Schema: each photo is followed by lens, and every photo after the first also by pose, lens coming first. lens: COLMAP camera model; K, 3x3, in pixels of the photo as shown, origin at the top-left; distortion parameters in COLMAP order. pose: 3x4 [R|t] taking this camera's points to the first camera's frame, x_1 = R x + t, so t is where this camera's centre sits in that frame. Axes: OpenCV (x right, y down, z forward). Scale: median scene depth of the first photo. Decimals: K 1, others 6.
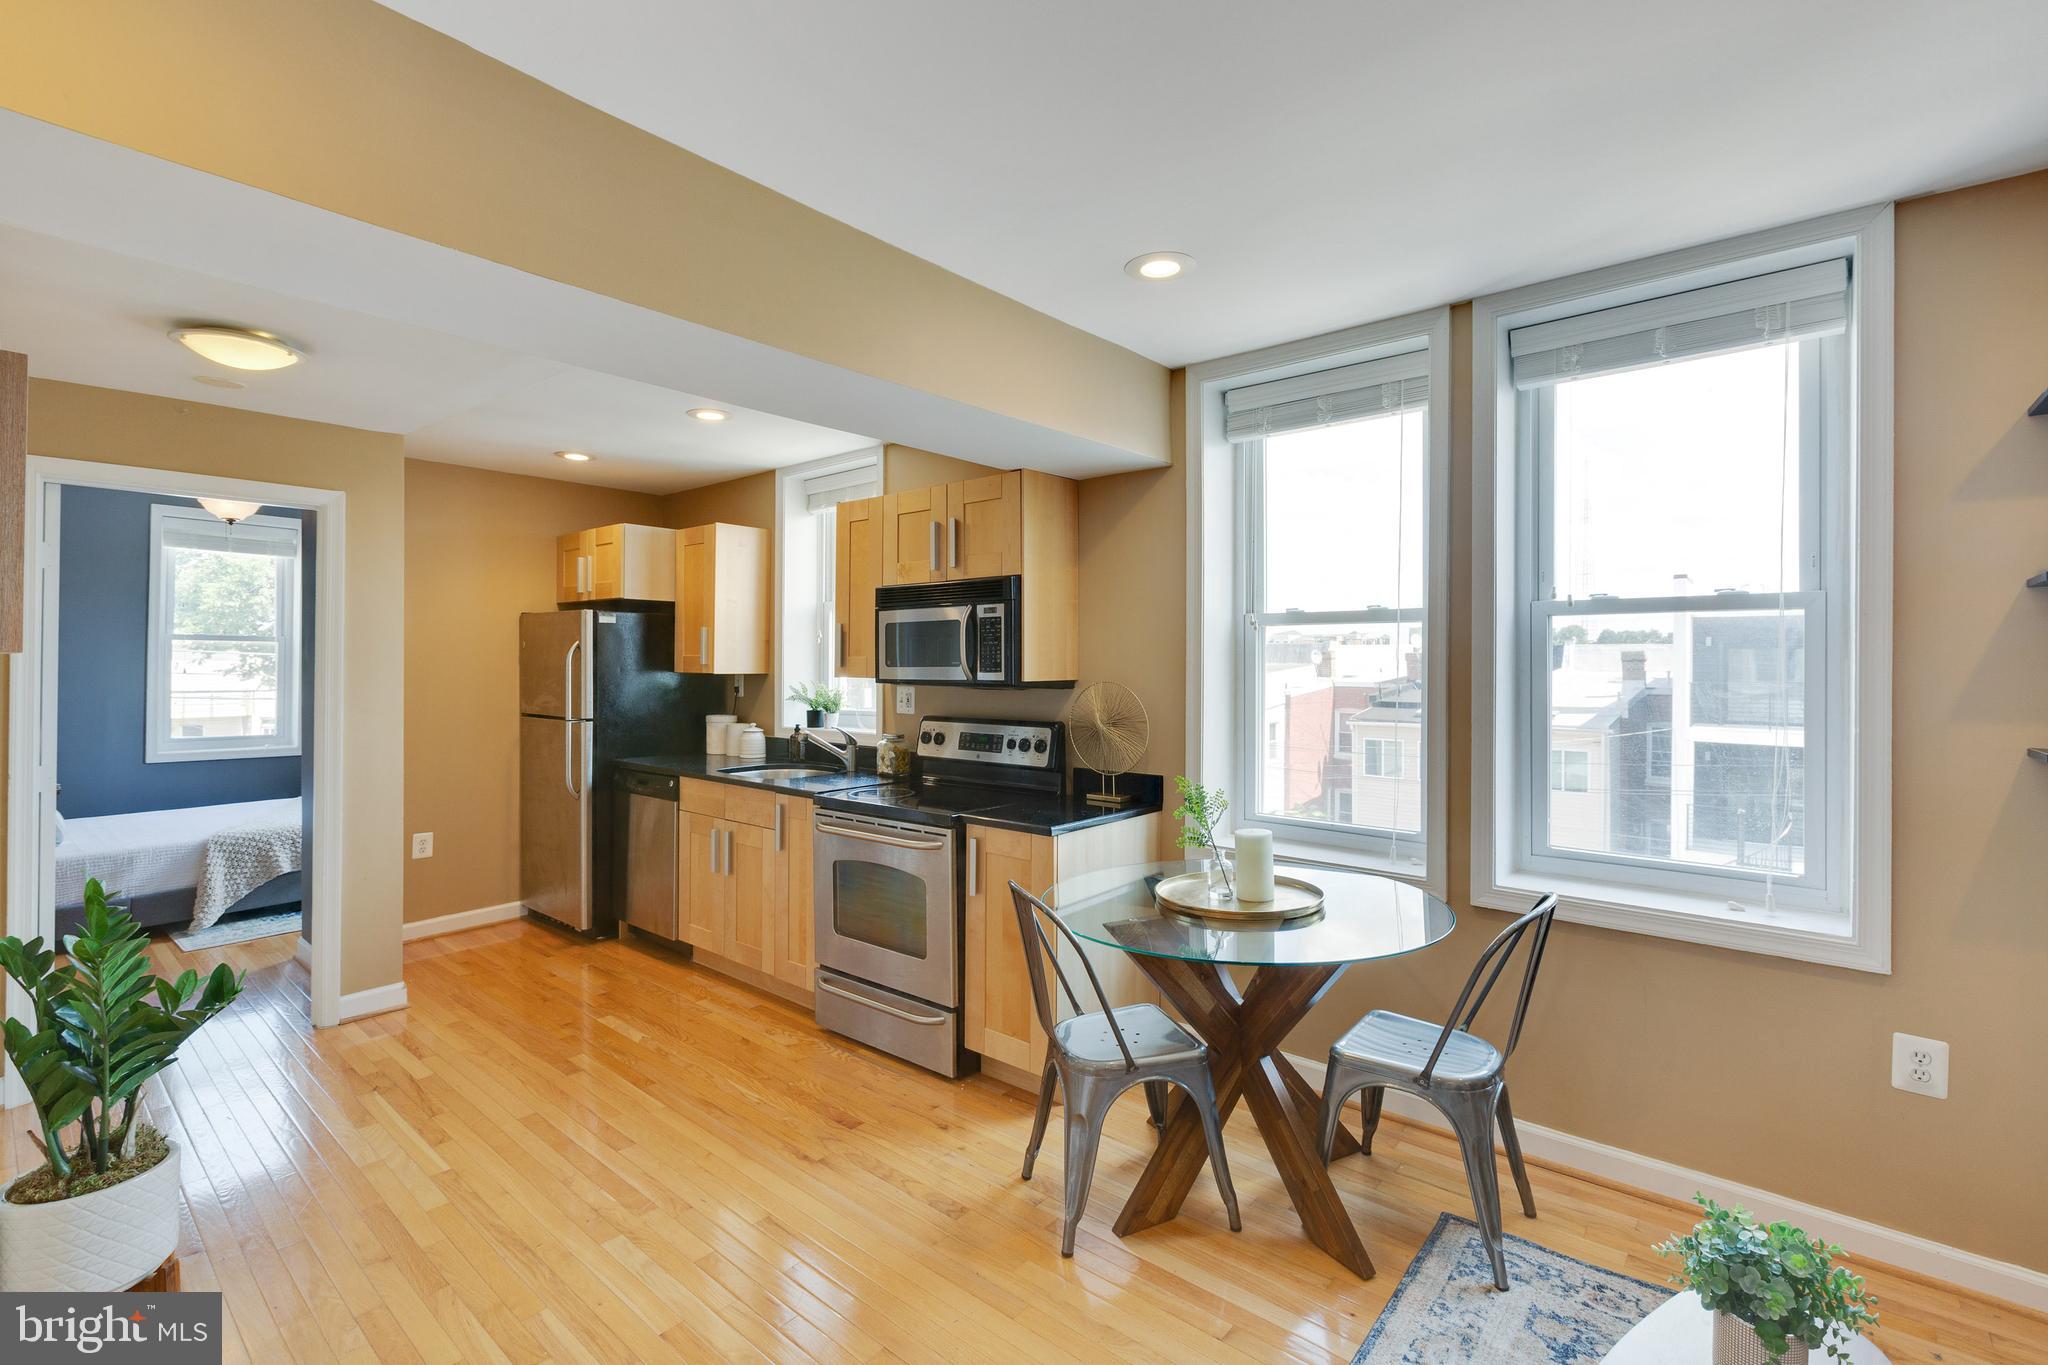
lens RADIAL K [[912.6, 0, 1022.2], [0, 912.6, 659.4], [0, 0, 1]] dist [-0.002281, 0.000532]
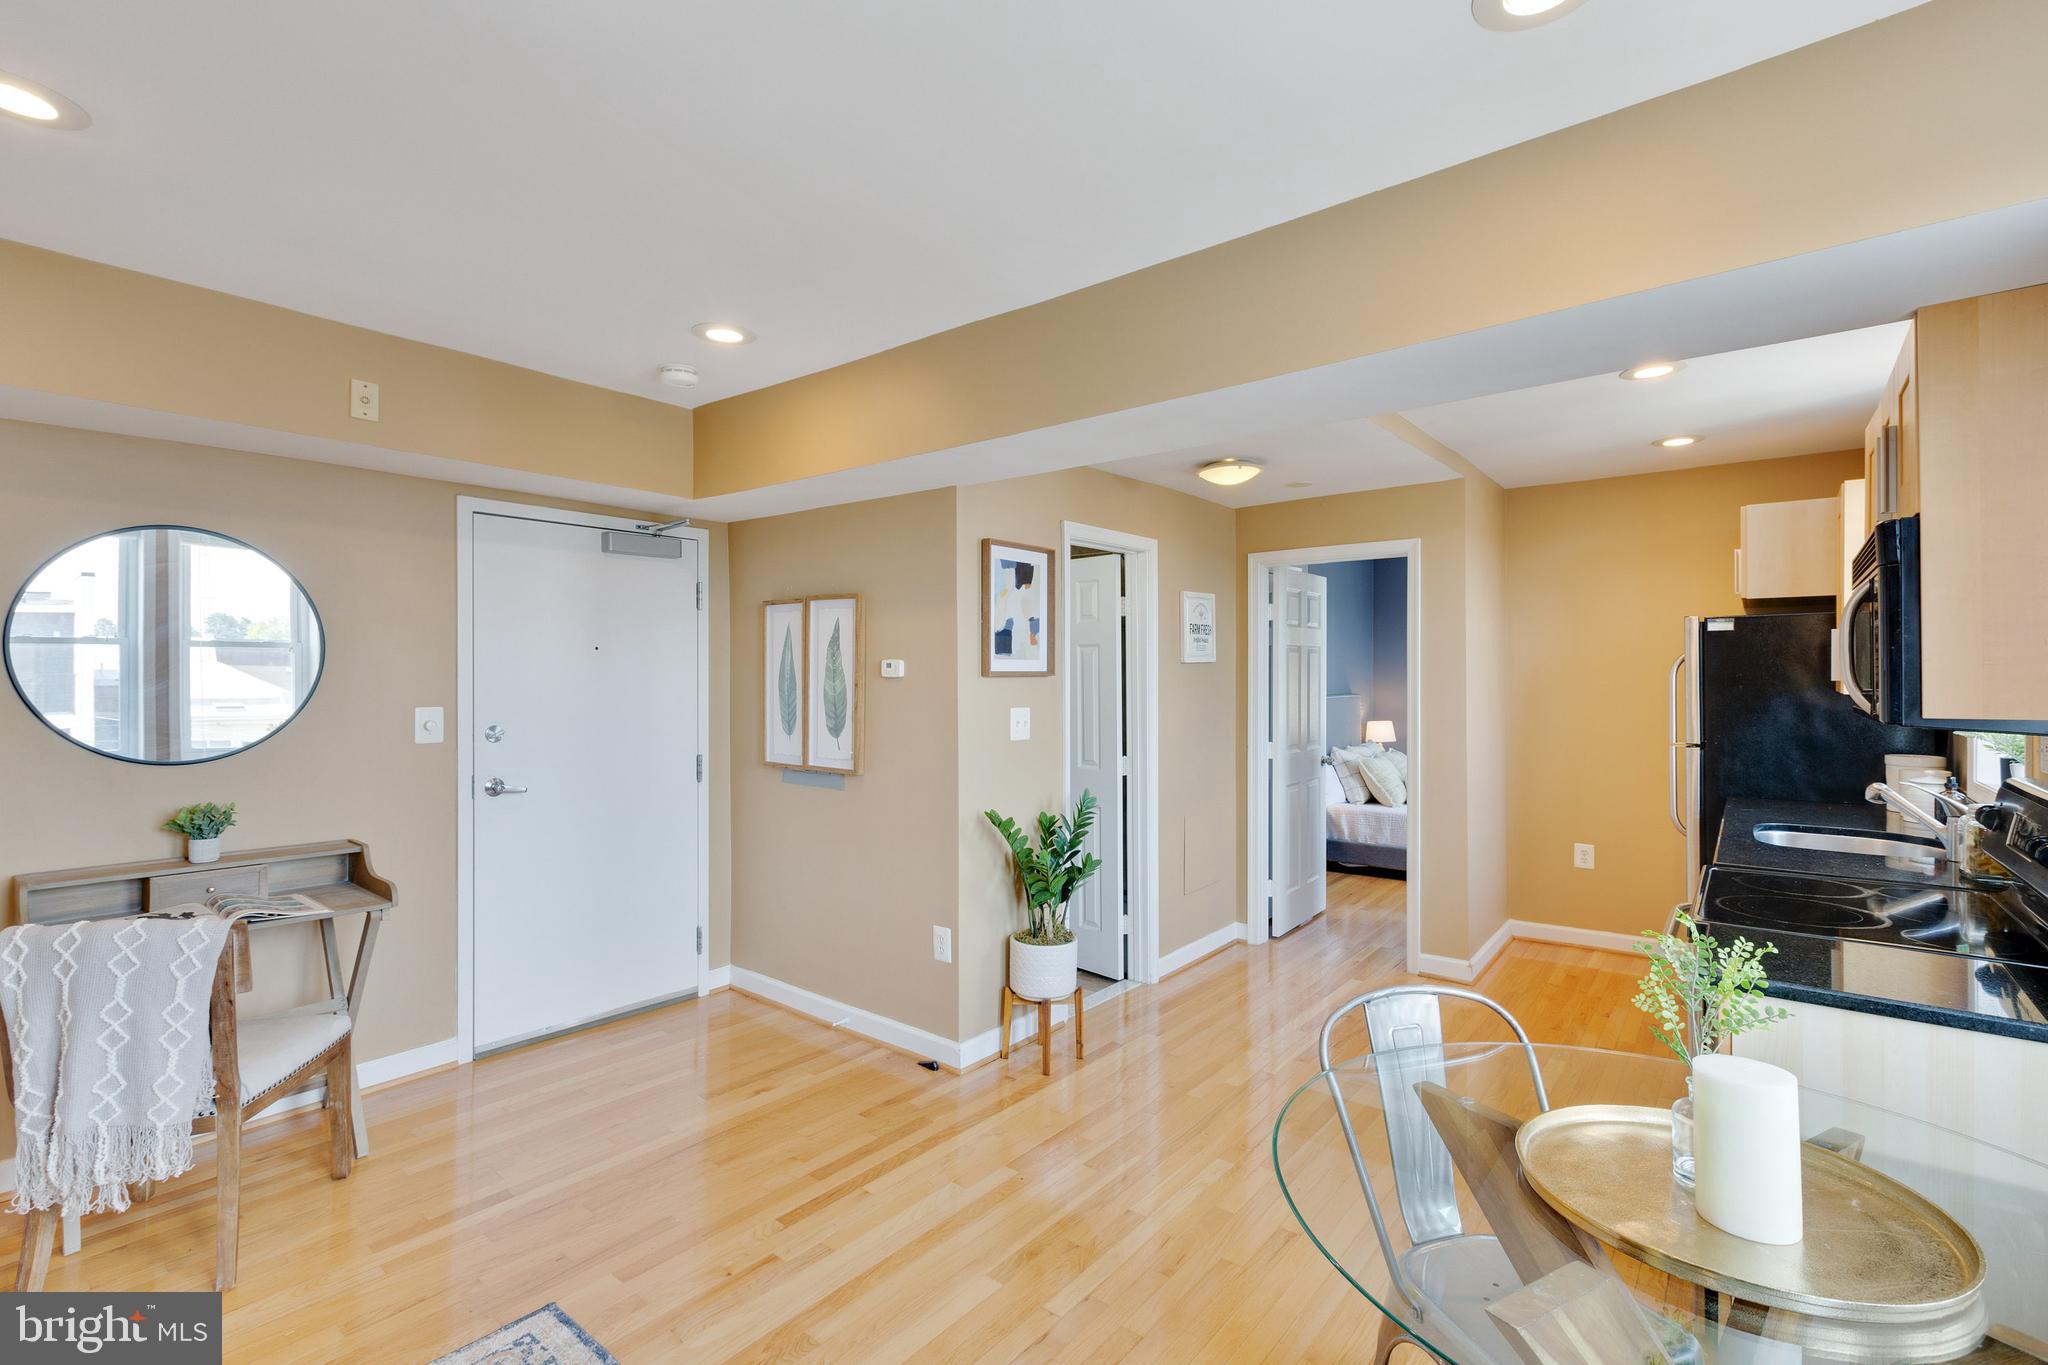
lens RADIAL K [[912.6, 0, 1014.6], [0, 912.6, 678.0], [0, 0, 1]] dist [-0.002281, 0.000532]
pose [[0.020401, 0.000060, -0.999792, 0.458342], [0.007317, 0.999973, 0.000209, -0.001770], [0.999765, -0.007320, 0.020400, 0.435556]]
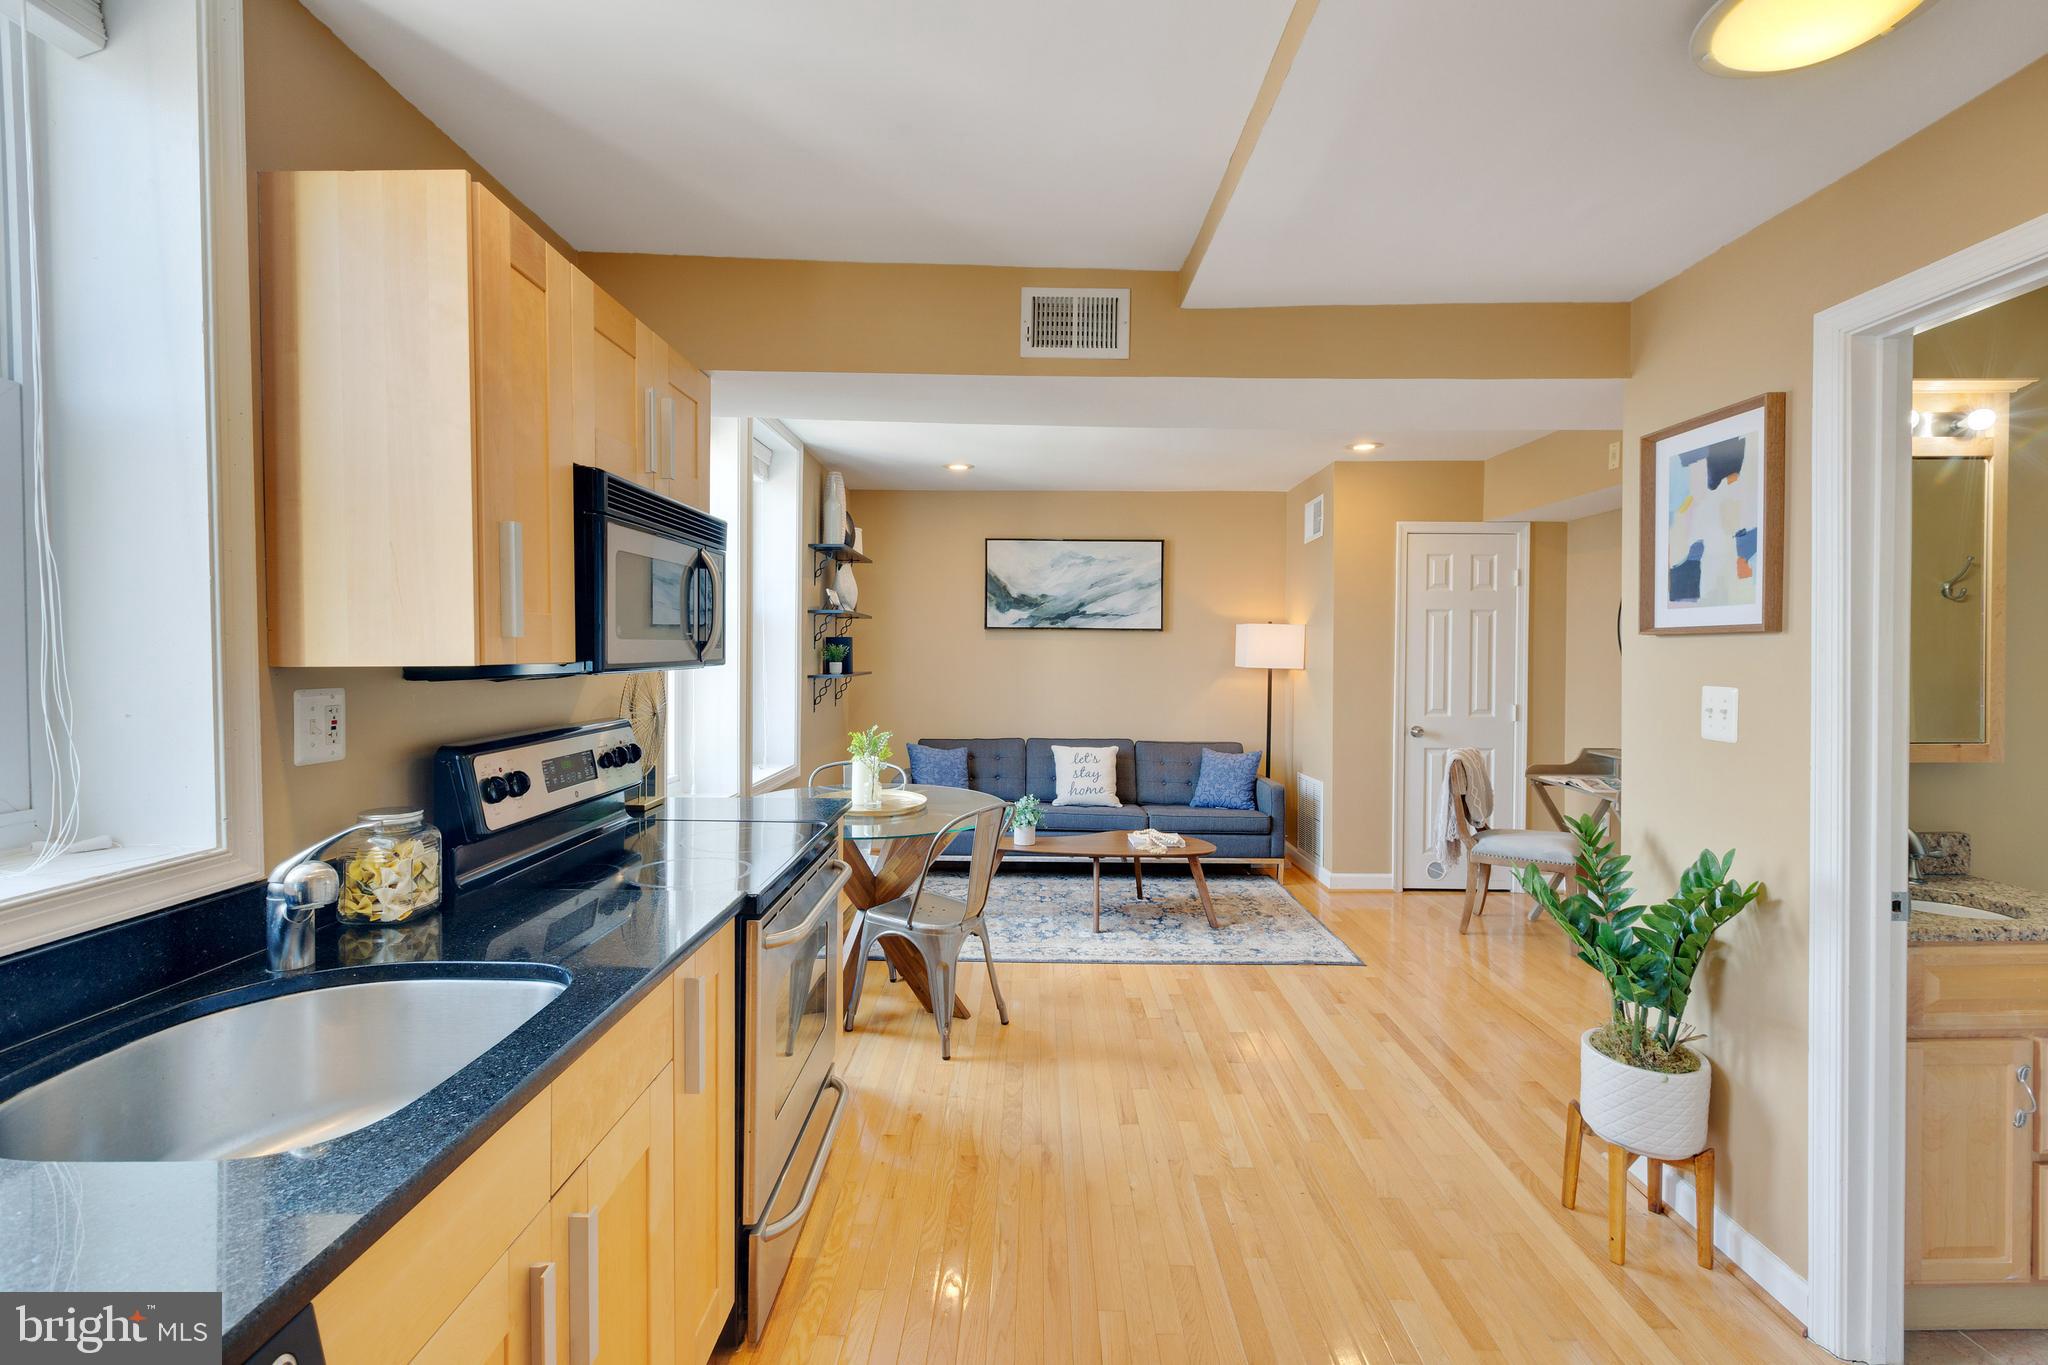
lens RADIAL K [[912.6, 0, 1018.2], [0, 912.6, 664.7], [0, 0, 1]] dist [-0.002281, 0.000532]
pose [[-0.641032, -0.017632, 0.767312, -0.684743], [-0.011179, 0.999845, 0.013636, 0.013346], [-0.767433, 0.000163, -0.641130, 1.182610]]
